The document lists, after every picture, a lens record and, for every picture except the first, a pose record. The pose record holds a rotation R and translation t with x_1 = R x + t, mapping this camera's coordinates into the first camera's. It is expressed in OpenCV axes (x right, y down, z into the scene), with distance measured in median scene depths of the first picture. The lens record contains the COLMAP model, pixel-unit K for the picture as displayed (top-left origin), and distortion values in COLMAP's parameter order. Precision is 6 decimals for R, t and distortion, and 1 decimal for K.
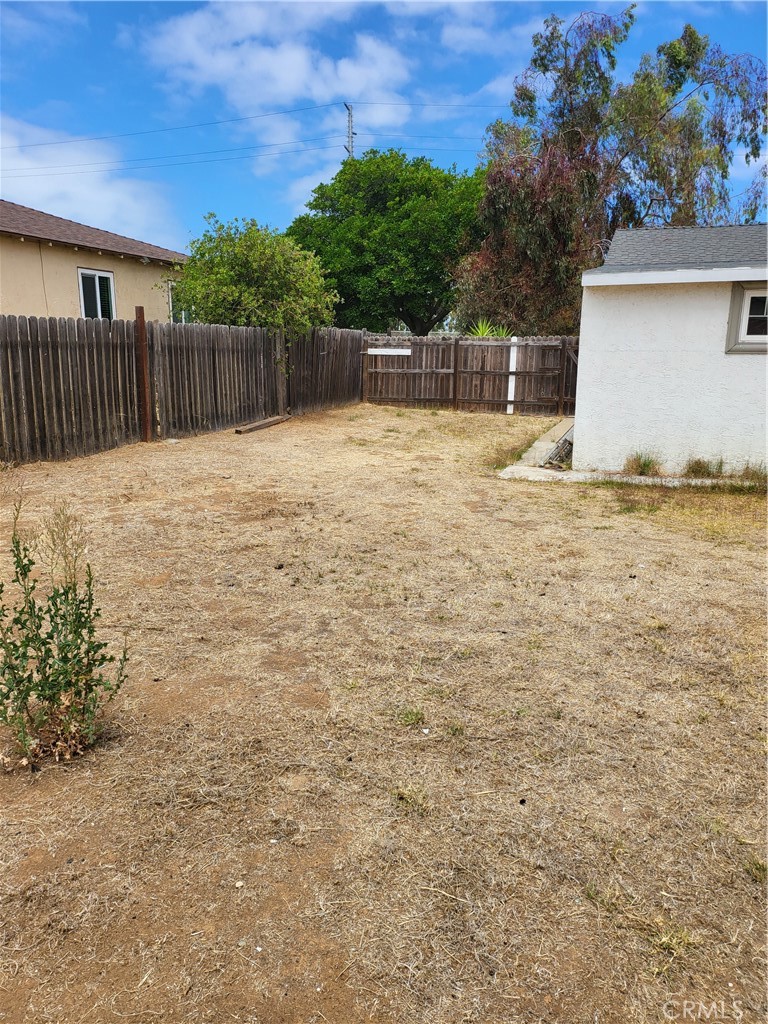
lens RADIAL K [[713.6, 0, 384.0], [0, 713.6, 512.0], [0, 0, 1]] dist [0.033121, 0.000021]
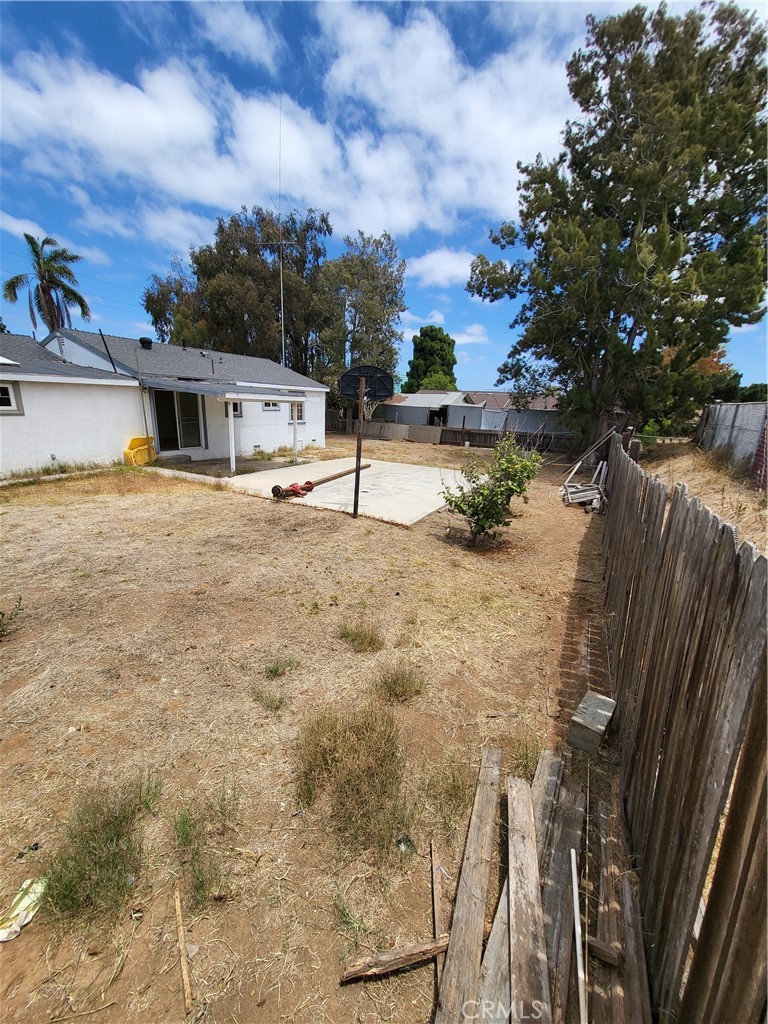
lens RADIAL K [[401.7, 0, 377.4], [0, 401.7, 515.4], [0, 0, 1]] dist [0.002078, -0.001430]
pose [[0.134812, -0.276753, 0.951438, -0.440854], [0.175916, 0.951634, 0.251884, -0.050662], [-0.975130, 0.133416, 0.176977, -0.164240]]
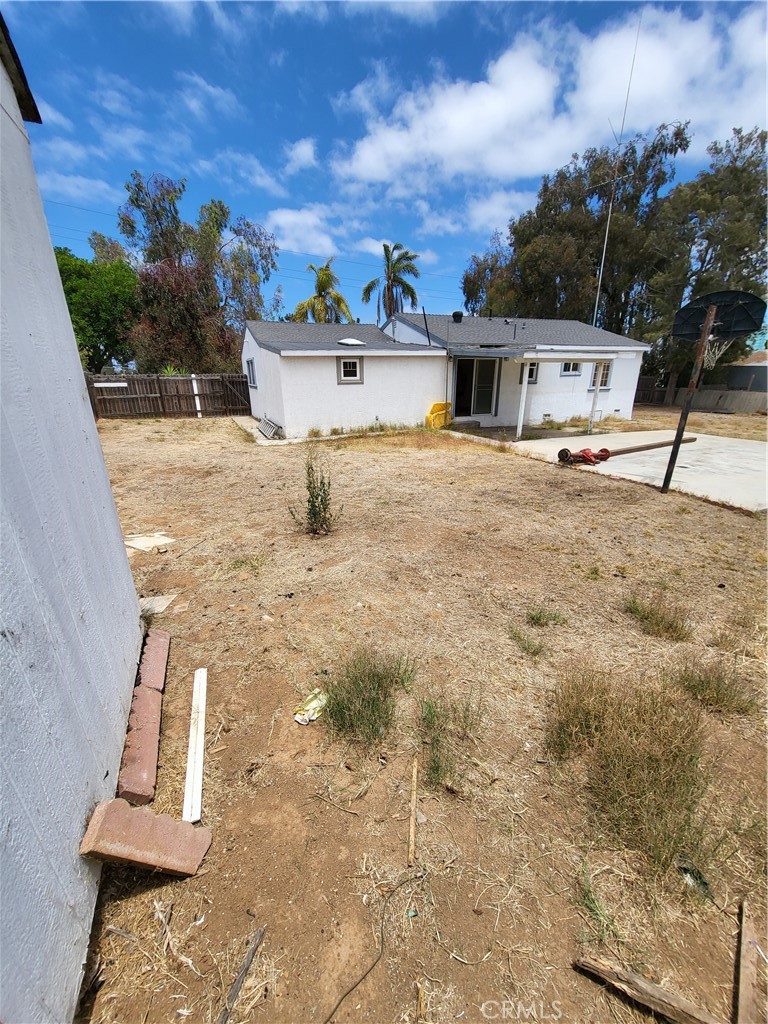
lens RADIAL K [[401.7, 0, 377.4], [0, 401.7, 515.4], [0, 0, 1]] dist [0.002078, -0.001430]
pose [[0.721723, -0.244964, 0.647386, -0.433850], [0.168688, 0.969330, 0.178727, -0.003112], [-0.671312, -0.019786, 0.740910, -0.144951]]
